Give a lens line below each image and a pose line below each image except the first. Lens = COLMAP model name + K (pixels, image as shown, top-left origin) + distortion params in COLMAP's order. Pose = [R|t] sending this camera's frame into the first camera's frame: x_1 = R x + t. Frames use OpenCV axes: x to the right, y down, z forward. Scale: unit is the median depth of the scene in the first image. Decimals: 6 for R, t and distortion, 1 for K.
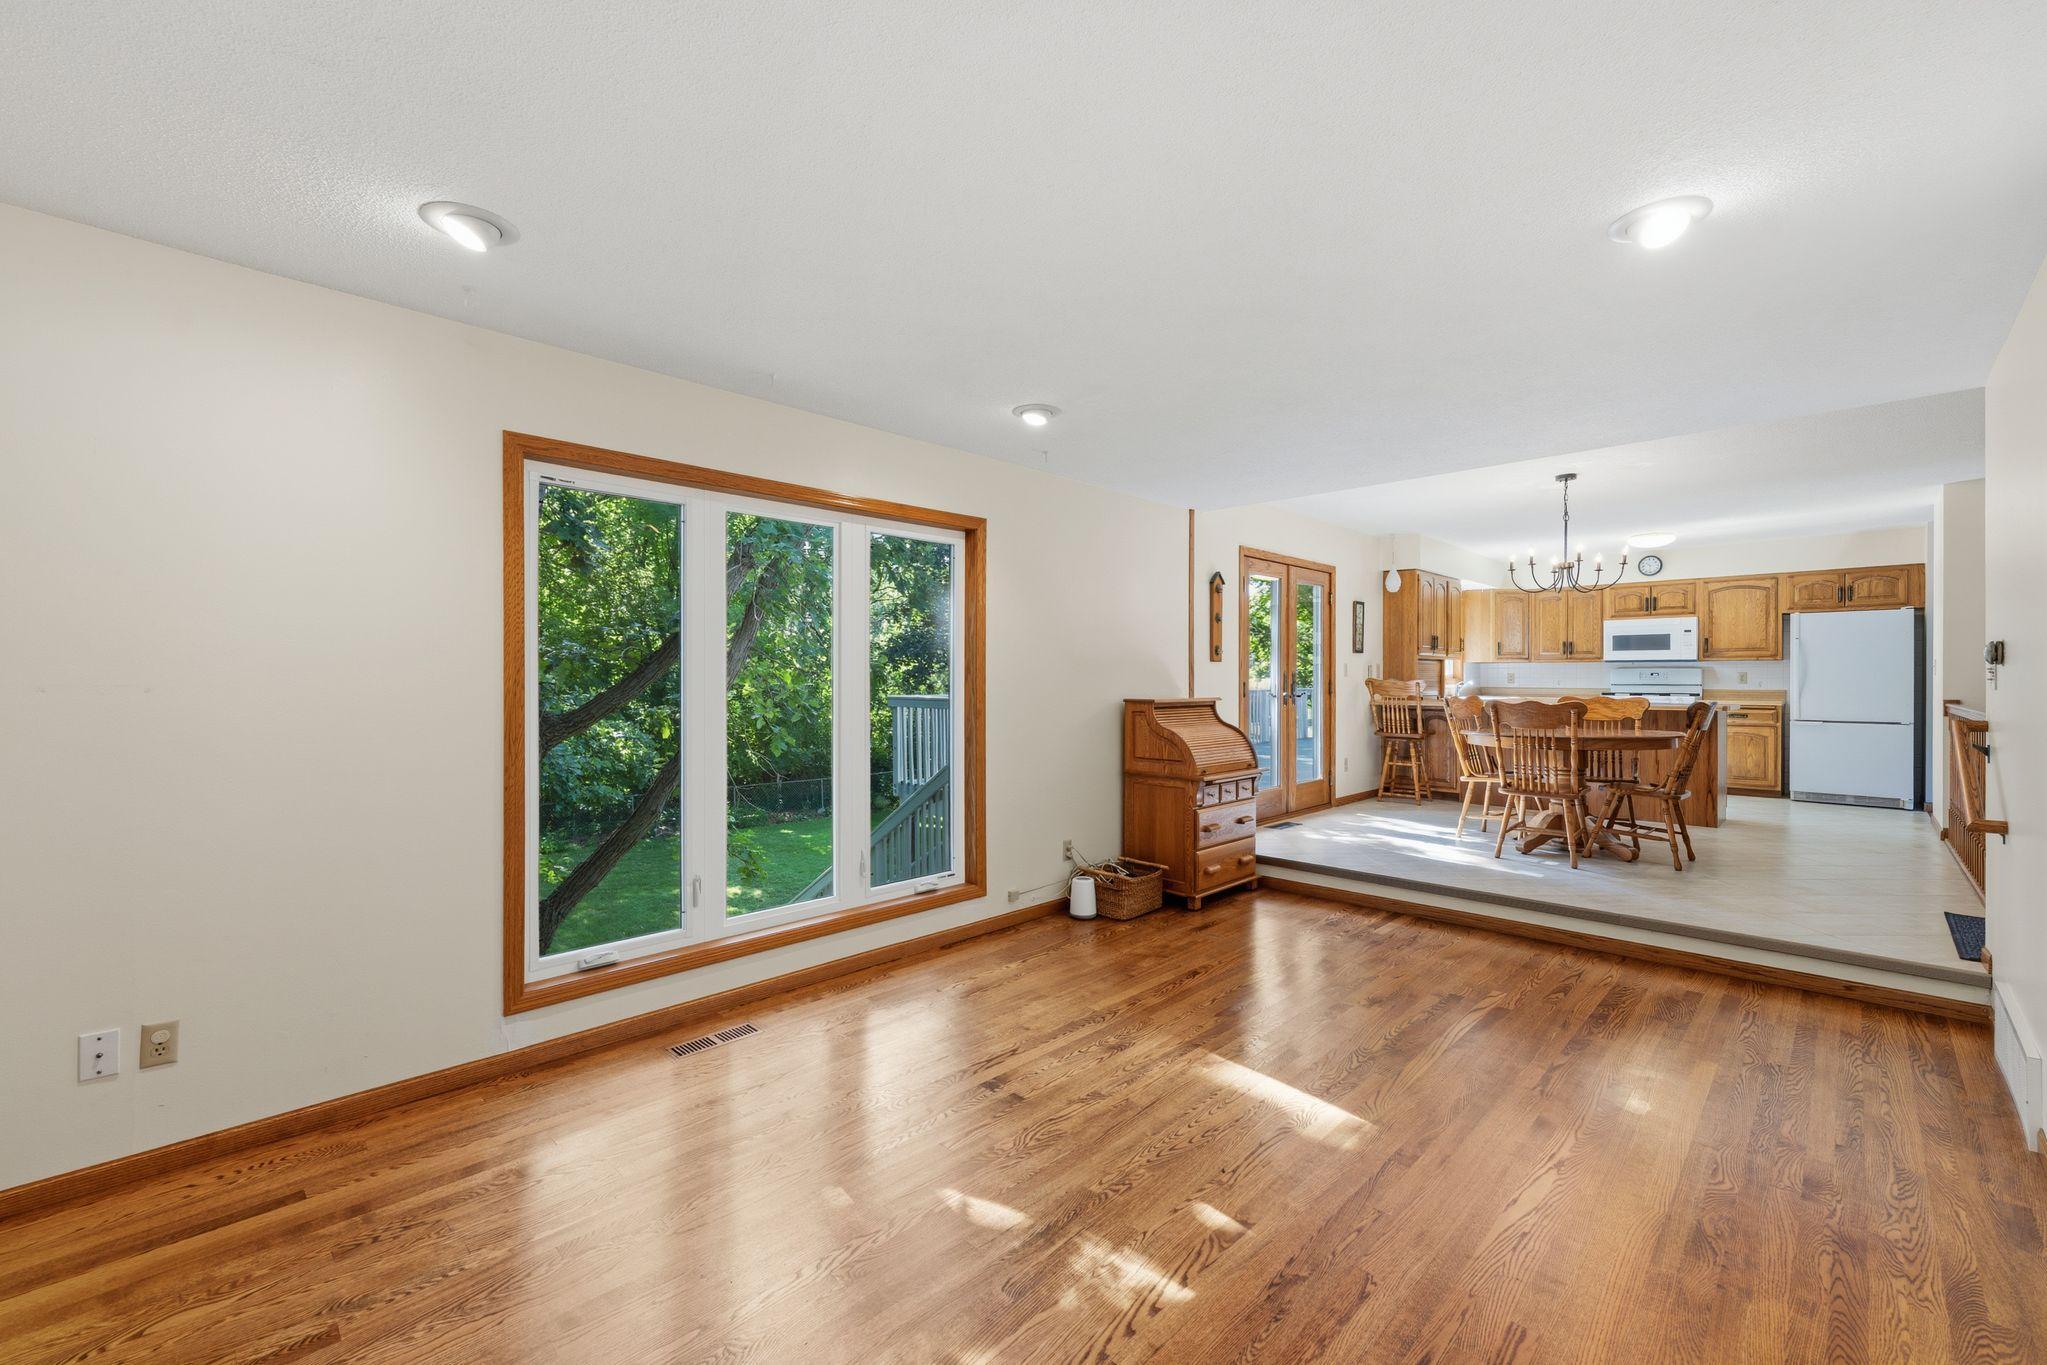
lens RADIAL K [[827.6, 0, 1031.7], [0, 827.6, 684.0], [0, 0, 1]] dist [0.002044, 0.000092]
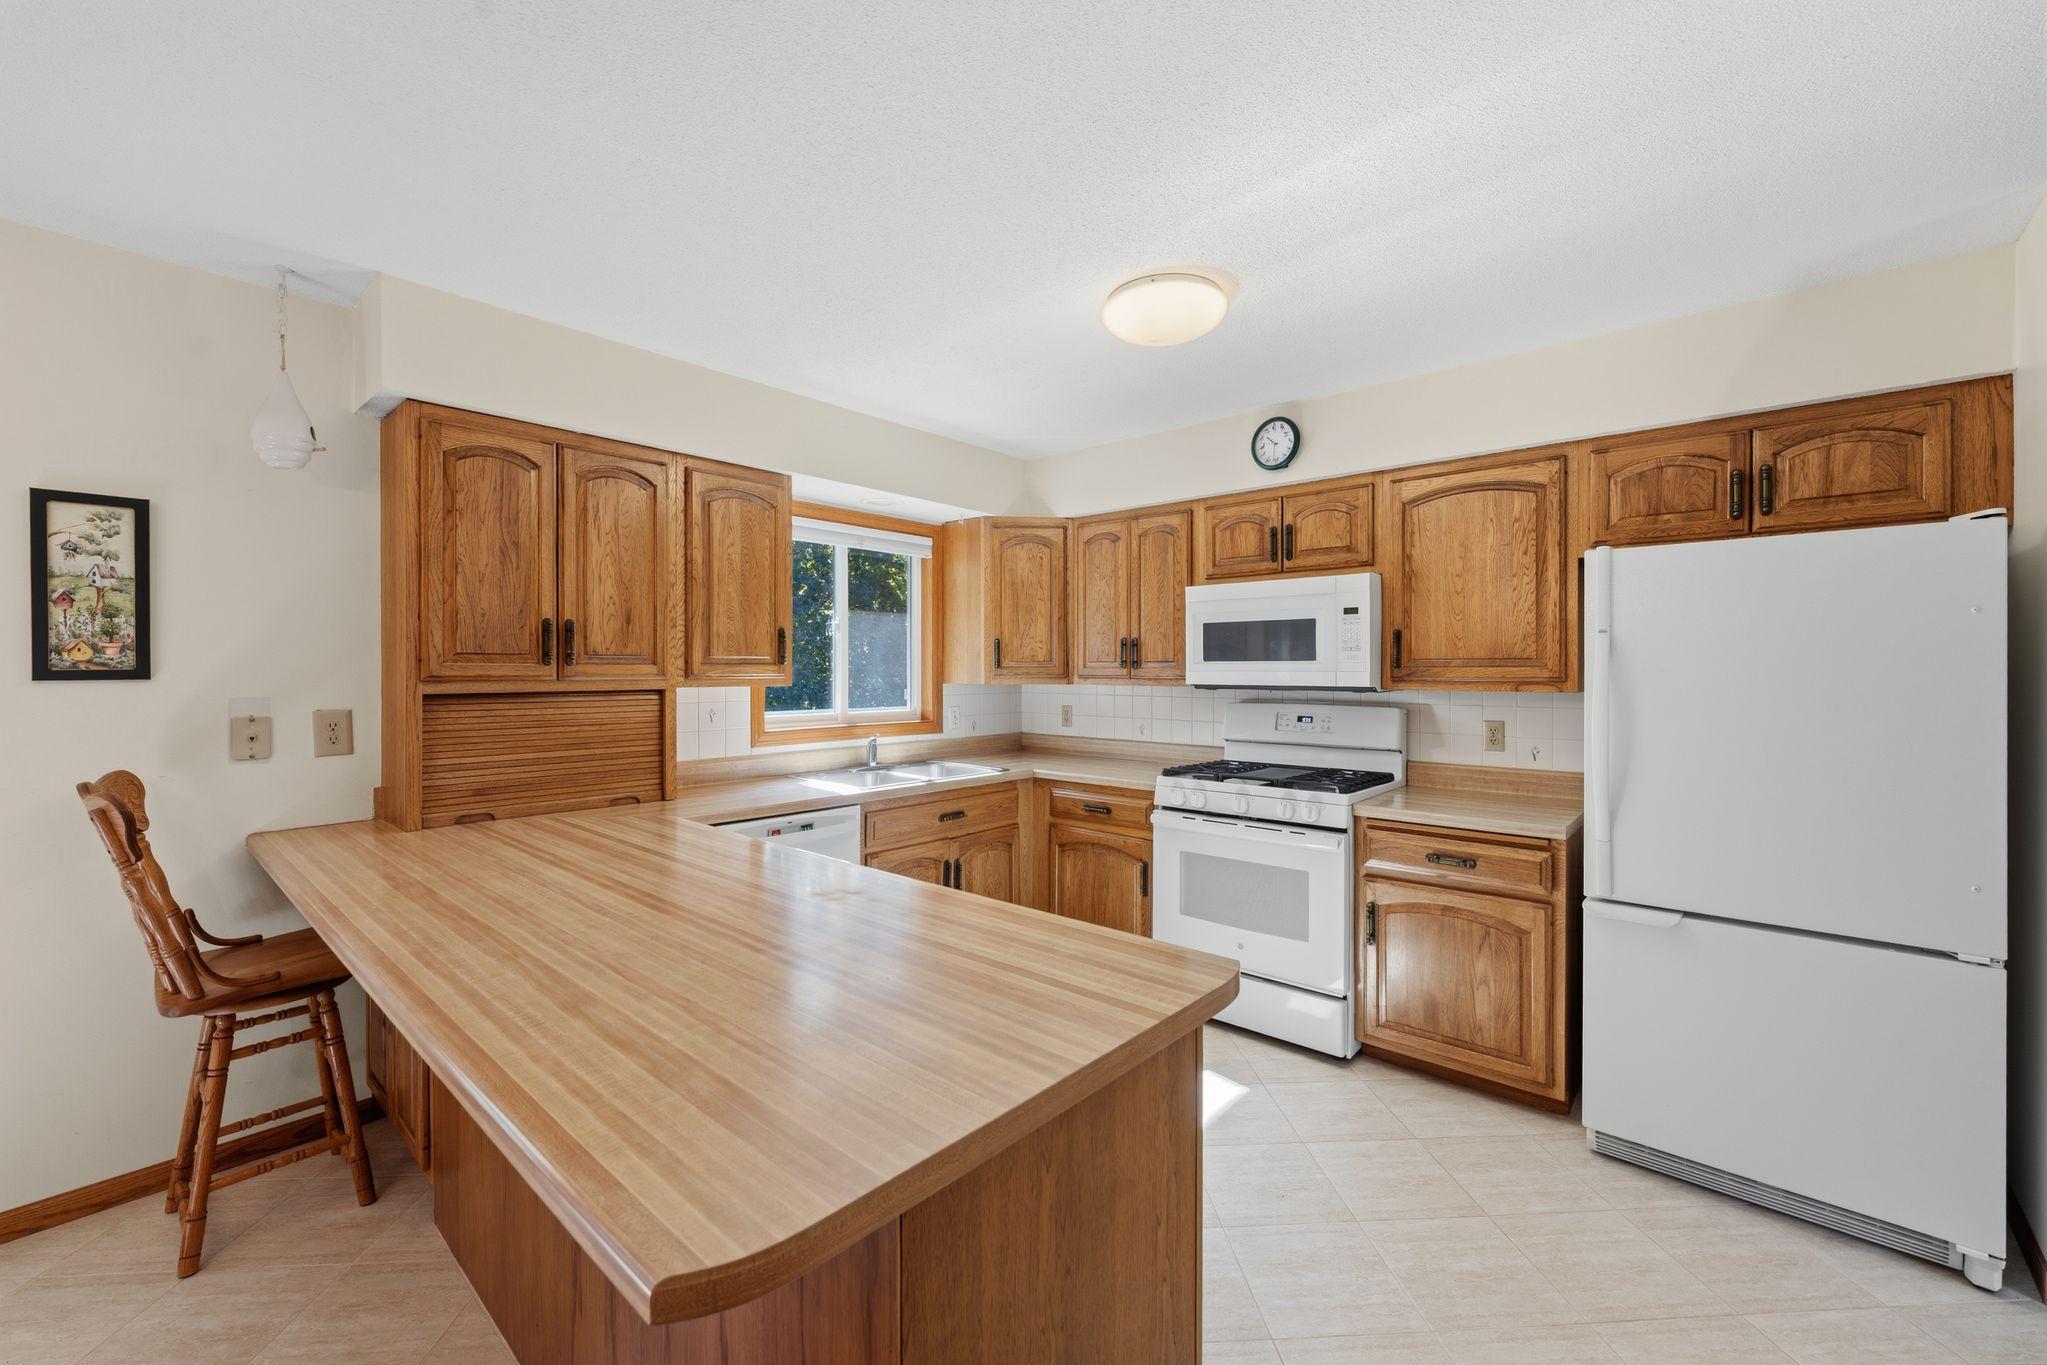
lens RADIAL K [[827.6, 0, 1015.3], [0, 827.6, 675.2], [0, 0, 1]] dist [0.002044, 0.000092]
pose [[0.998370, 0.008158, 0.056488, 0.623301], [-0.007417, 0.999884, -0.013316, -0.028751], [-0.056590, 0.012875, 0.998314, 0.639985]]
